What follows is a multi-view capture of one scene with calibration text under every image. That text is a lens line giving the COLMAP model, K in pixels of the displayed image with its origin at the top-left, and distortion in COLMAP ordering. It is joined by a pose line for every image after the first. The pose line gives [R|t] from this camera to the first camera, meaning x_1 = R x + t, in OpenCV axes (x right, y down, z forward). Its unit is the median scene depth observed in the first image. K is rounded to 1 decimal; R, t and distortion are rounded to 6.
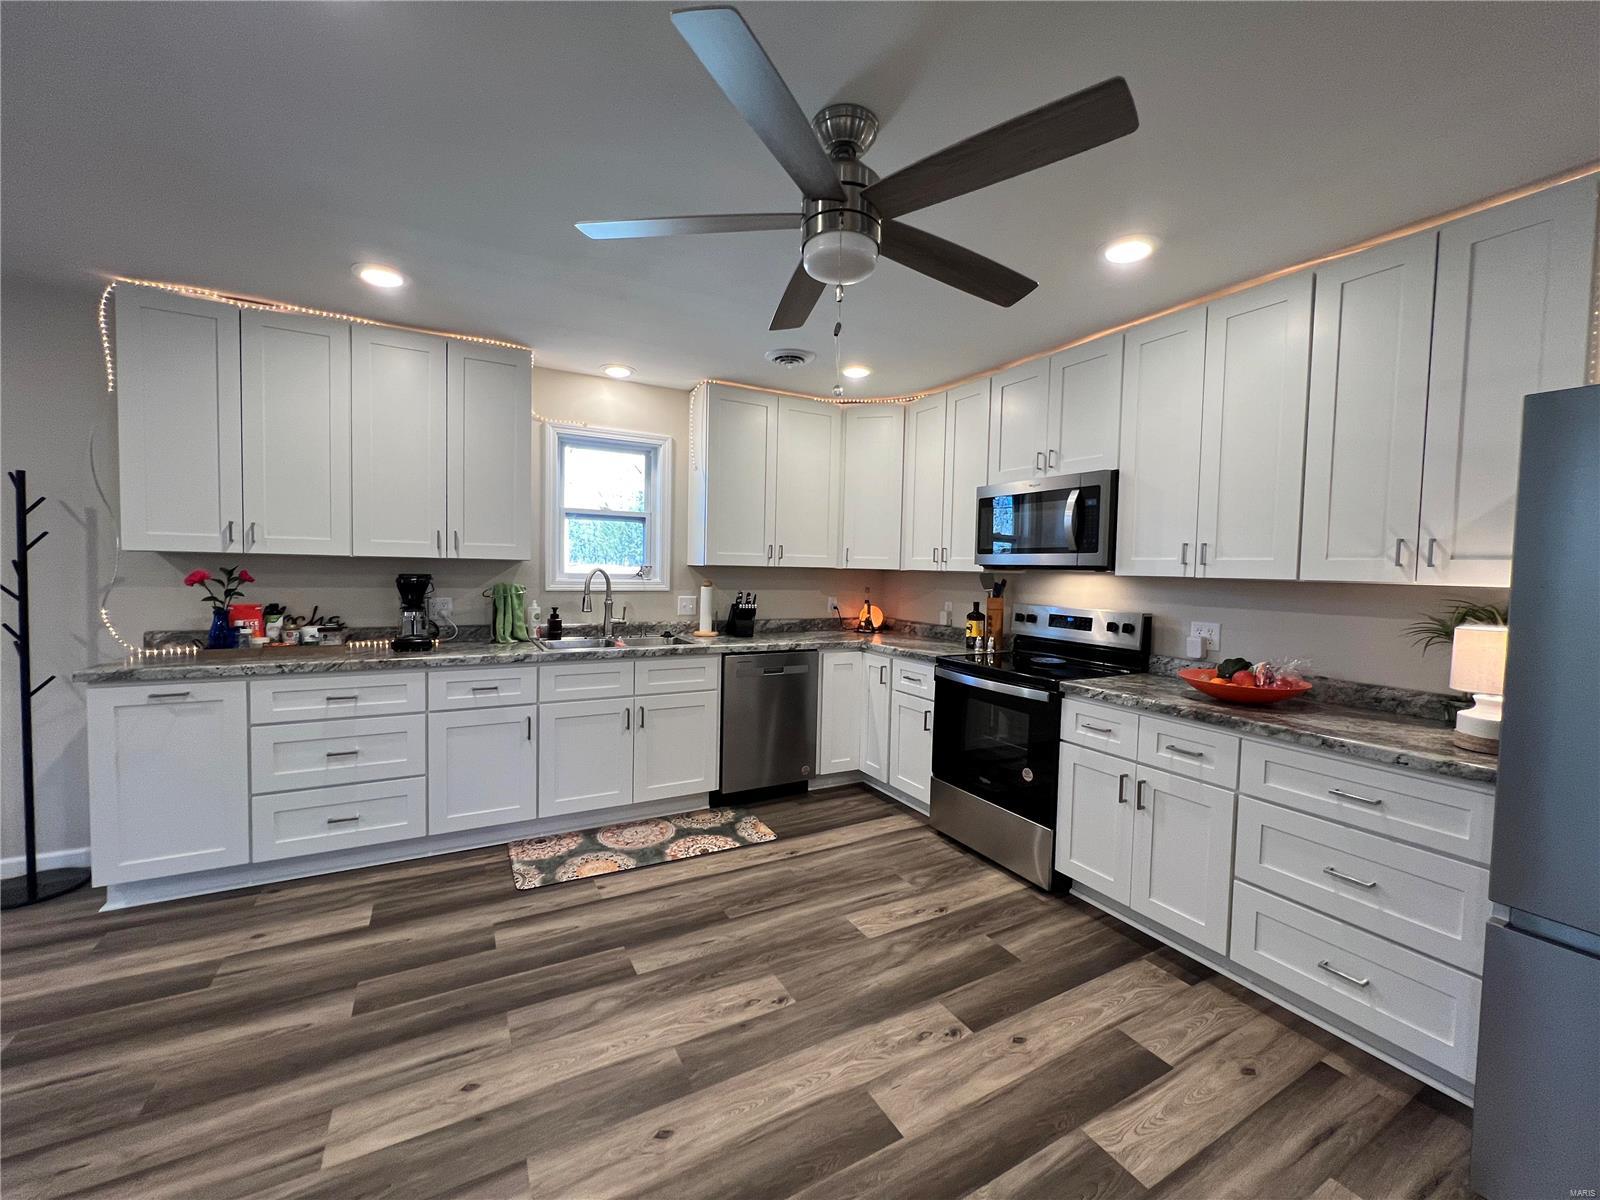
lens RADIAL K [[640.0, 0, 797.8], [0, 640.0, 594.5], [0, 0, 1]] dist [-0.003204, 0.000925]
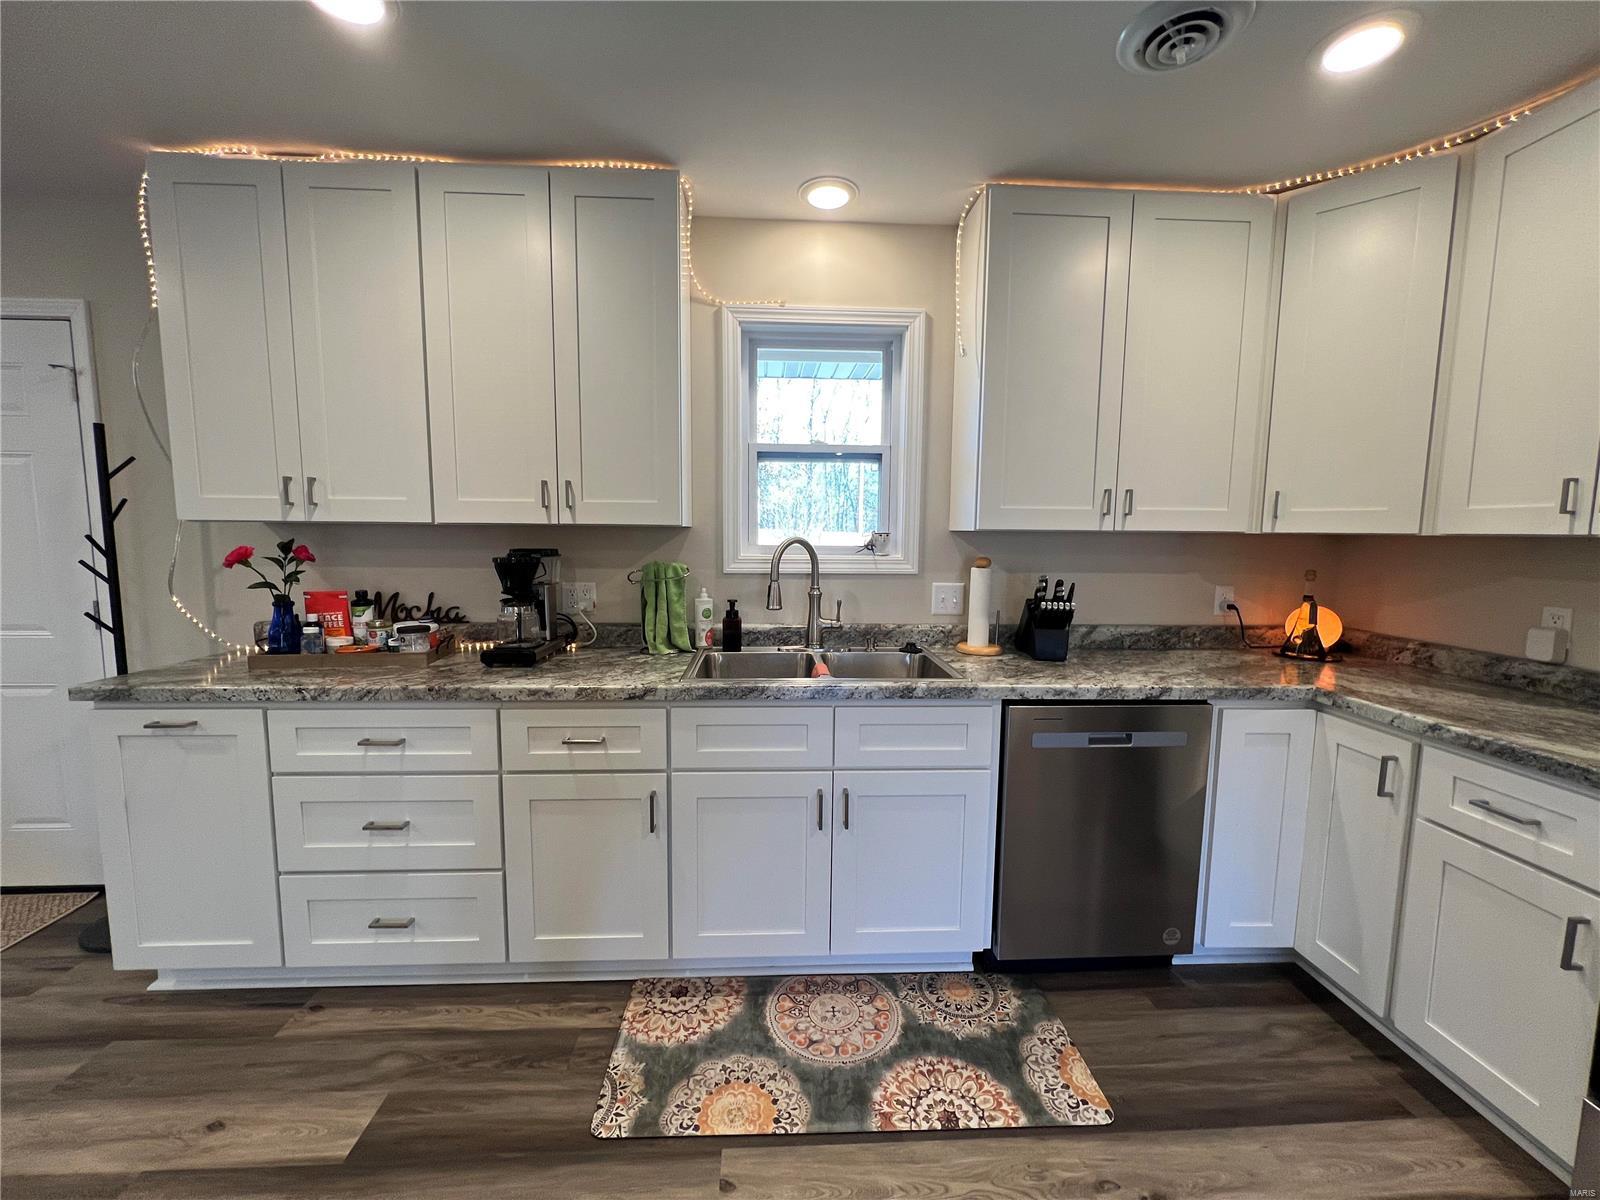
lens RADIAL K [[640.0, 0, 798.7], [0, 640.0, 595.0], [0, 0, 1]] dist [-0.003204, 0.000925]
pose [[0.898370, 0.029363, -0.438258, -0.052586], [-0.007580, 0.998651, 0.051371, -0.022374], [0.439175, -0.042828, 0.897380, 0.579691]]
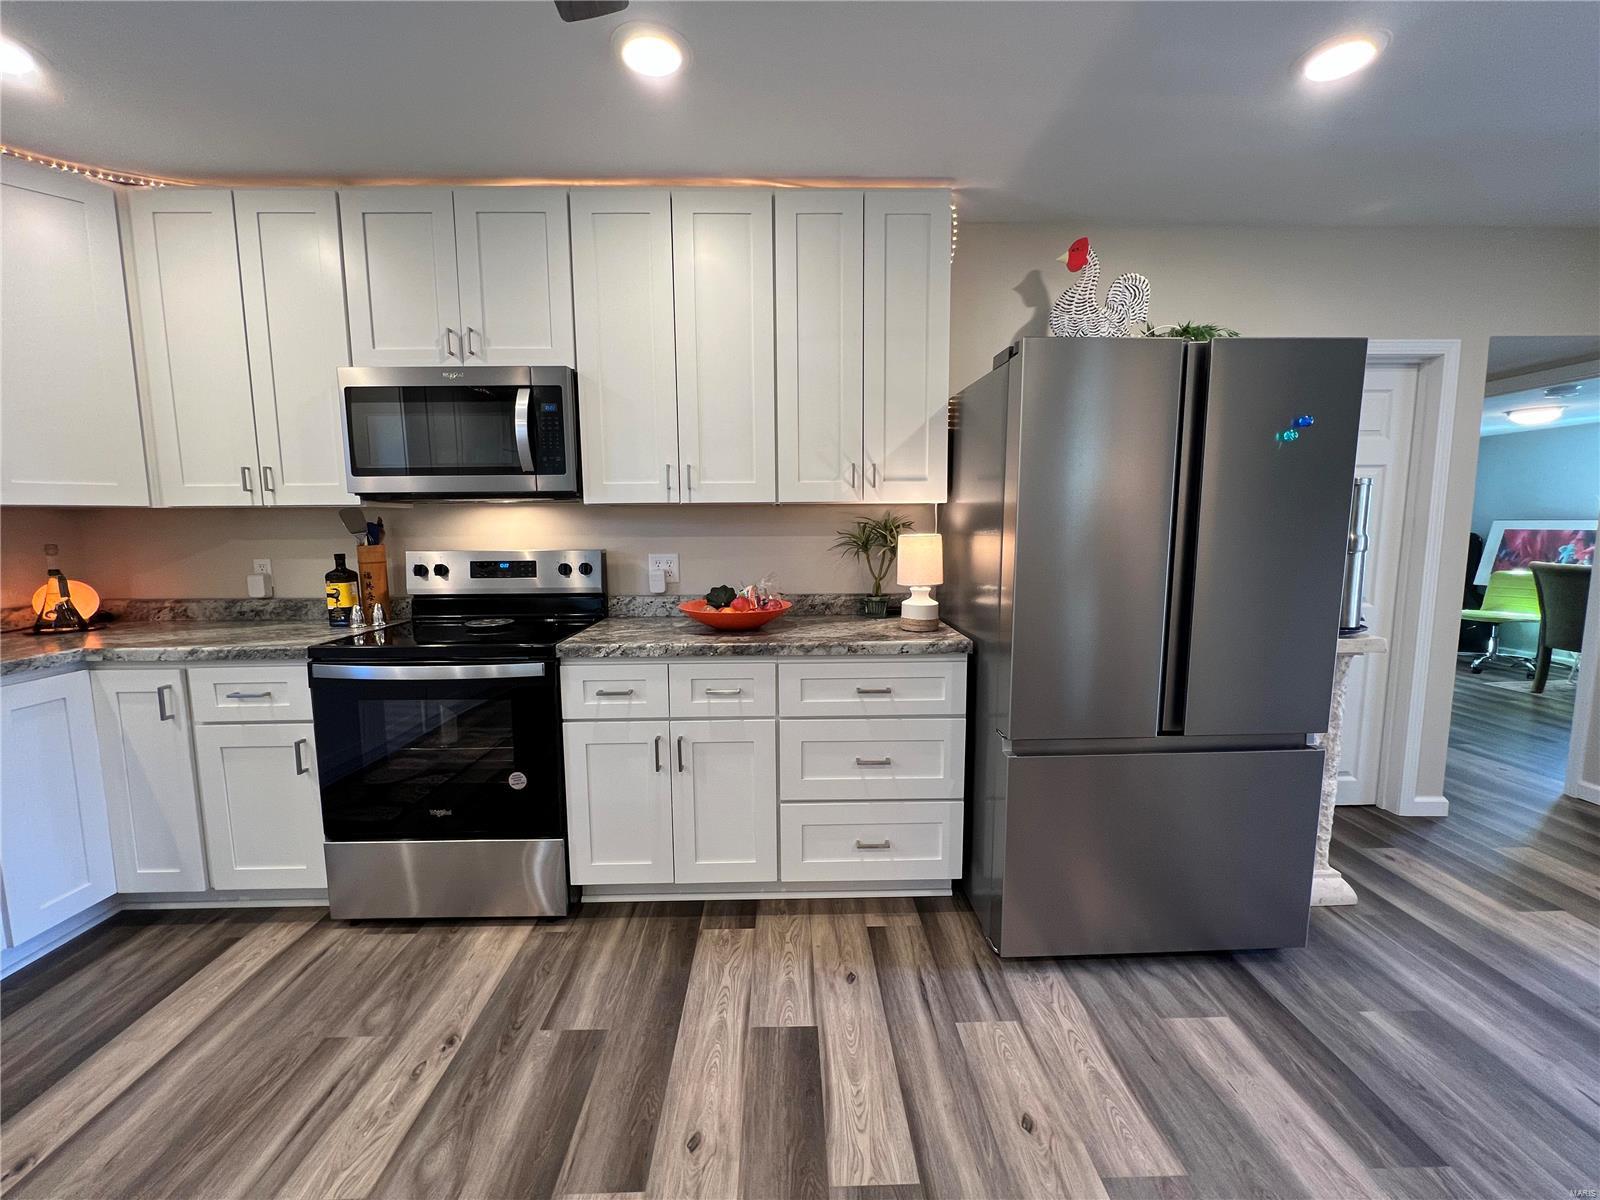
lens RADIAL K [[640.0, 0, 797.8], [0, 640.0, 593.8], [0, 0, 1]] dist [-0.003204, 0.000925]
pose [[0.465084, -0.123791, 0.876569, -0.101641], [0.057441, 0.992308, 0.109659, 0.009926], [-0.883401, -0.000649, 0.468618, 0.376538]]
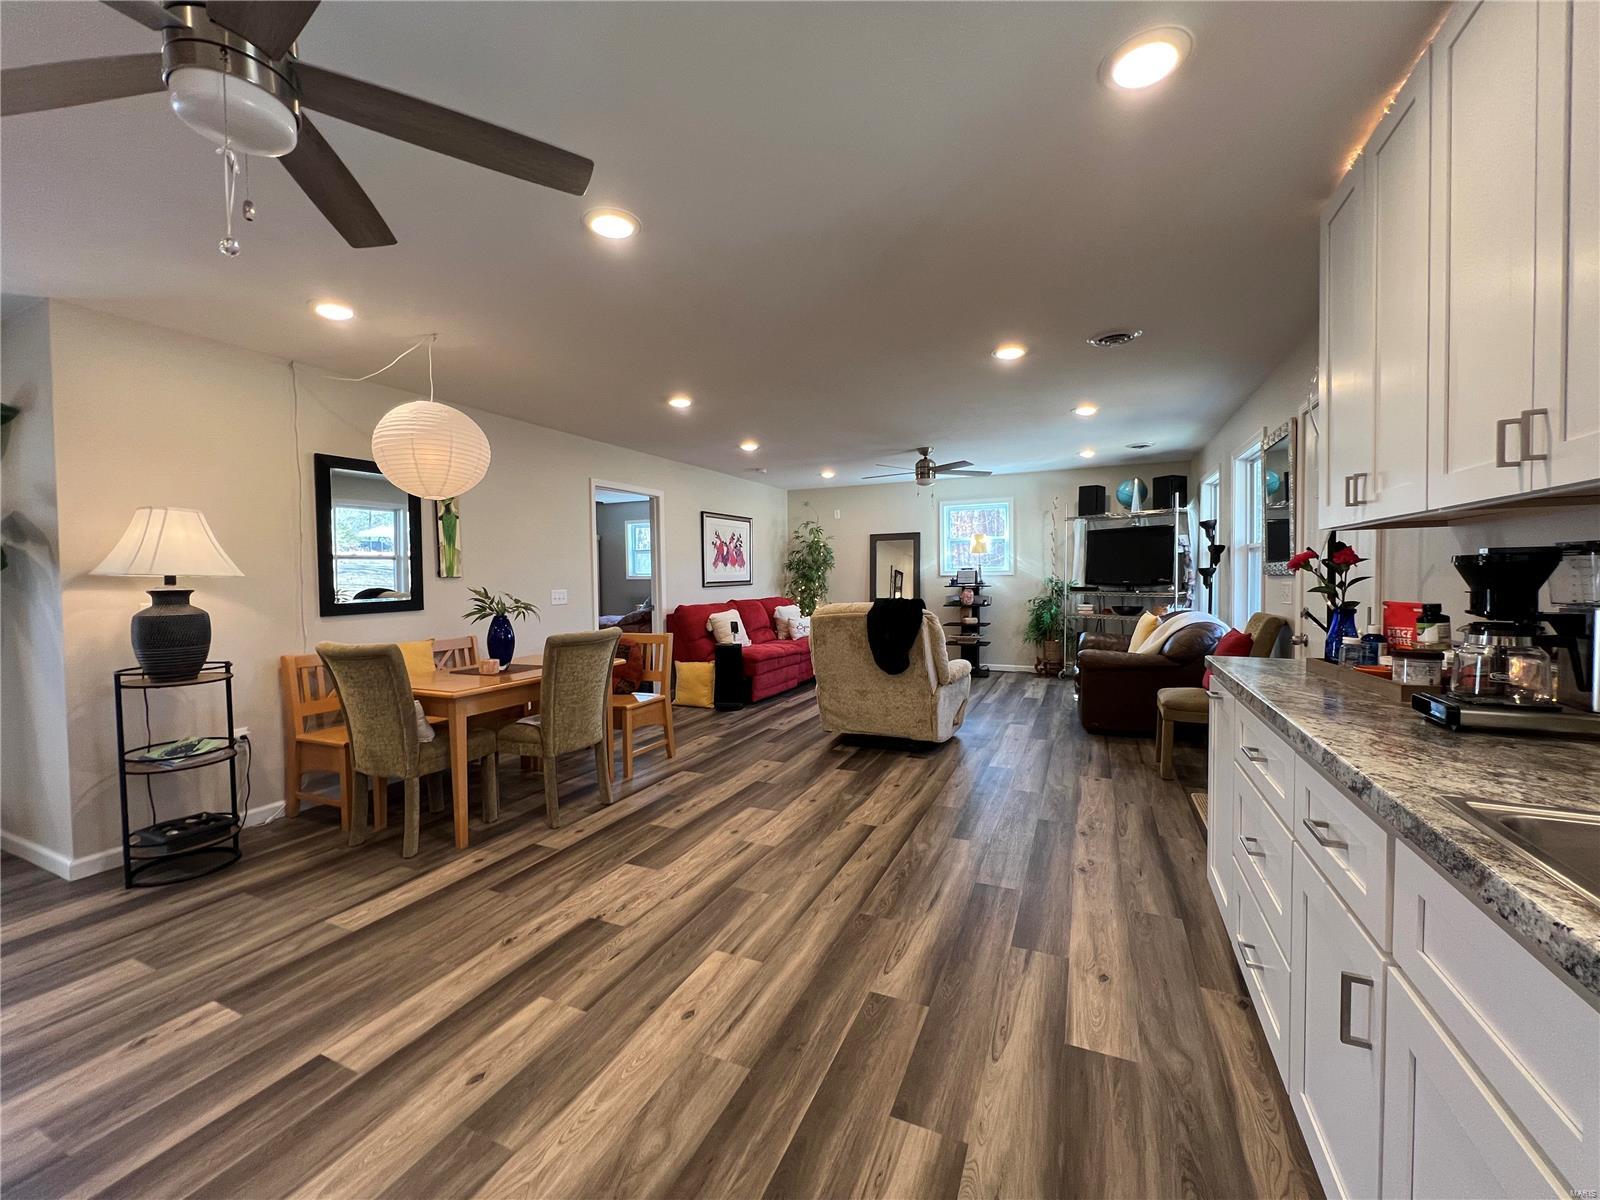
lens RADIAL K [[640.0, 0, 798.0], [0, 640.0, 593.6], [0, 0, 1]] dist [-0.003204, 0.000925]
pose [[-0.804293, 0.004453, -0.594216, -0.009312], [-0.031814, 0.998215, 0.050541, -0.006479], [0.593380, 0.059554, -0.802716, 1.155825]]
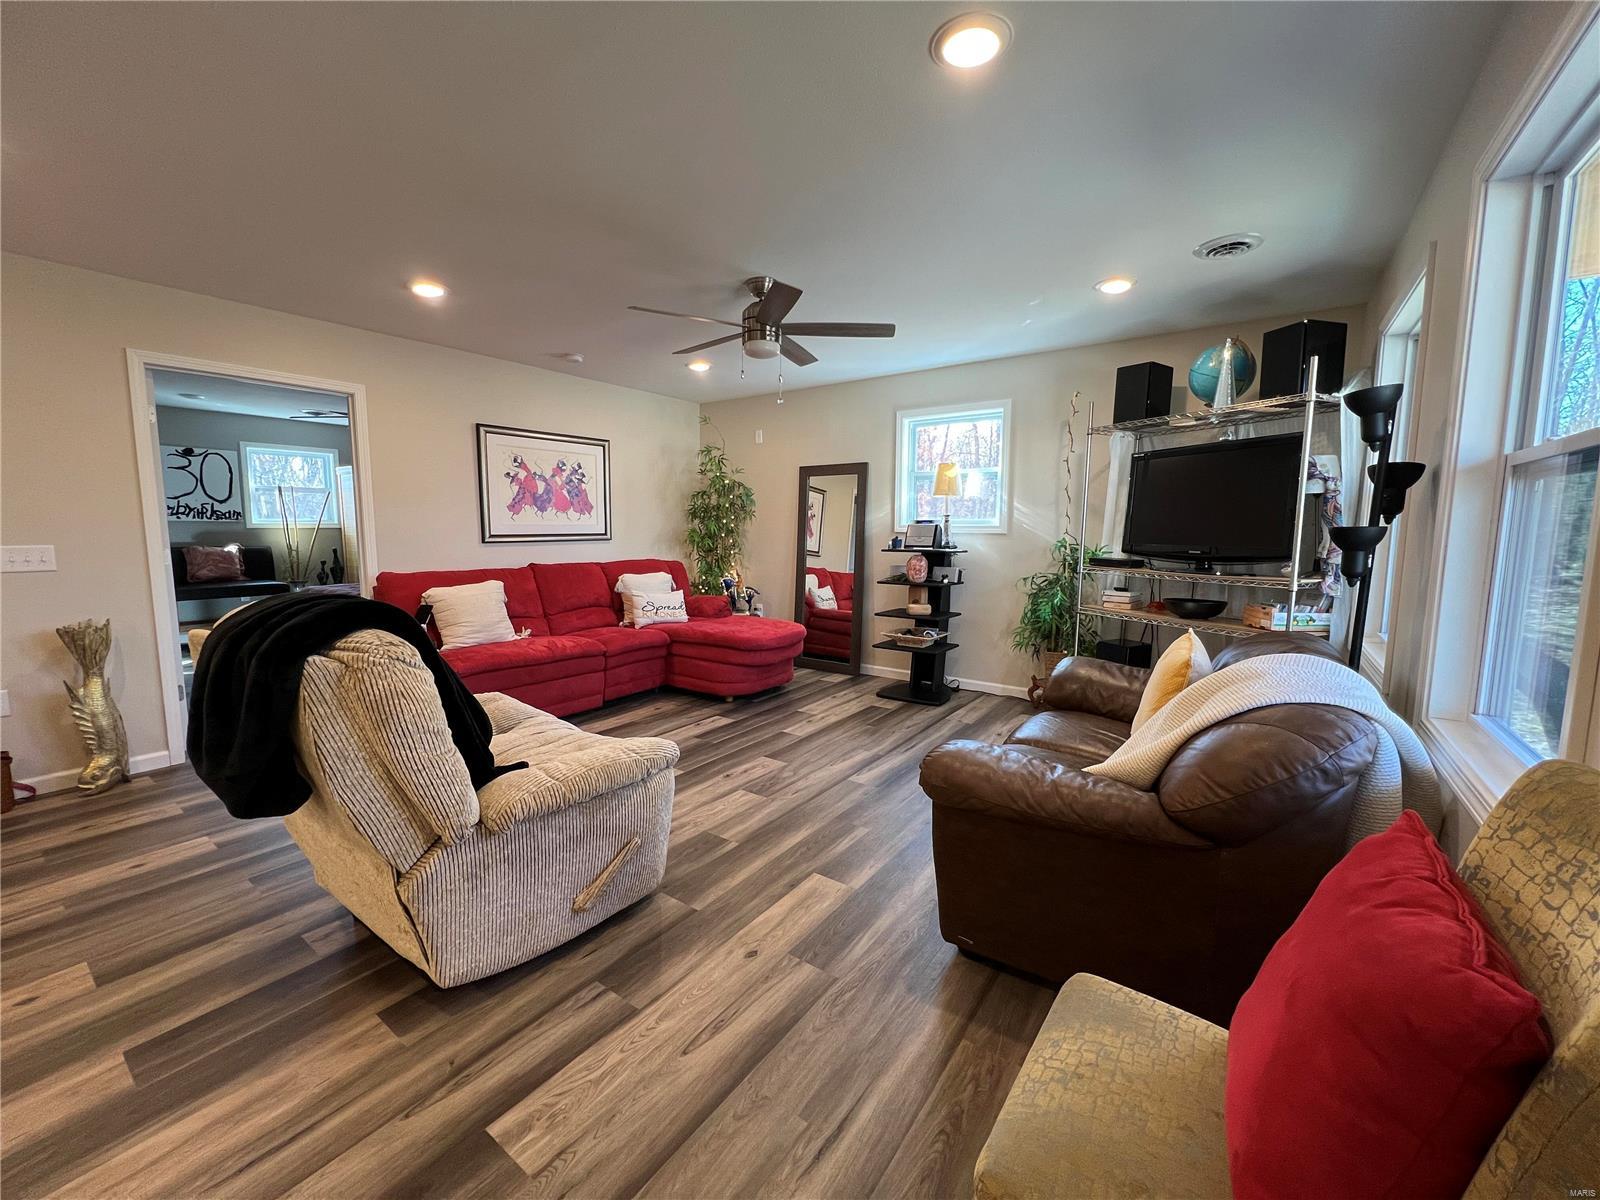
lens RADIAL K [[638.1, 0, 797.6], [0, 638.1, 596.0], [0, 0, 1]] dist [-0.001419, 0.000033]
pose [[-0.904791, 0.019105, -0.425426, -1.251747], [-0.044395, 0.989318, 0.138847, -0.020721], [0.423535, 0.144514, -0.894278, 0.723653]]
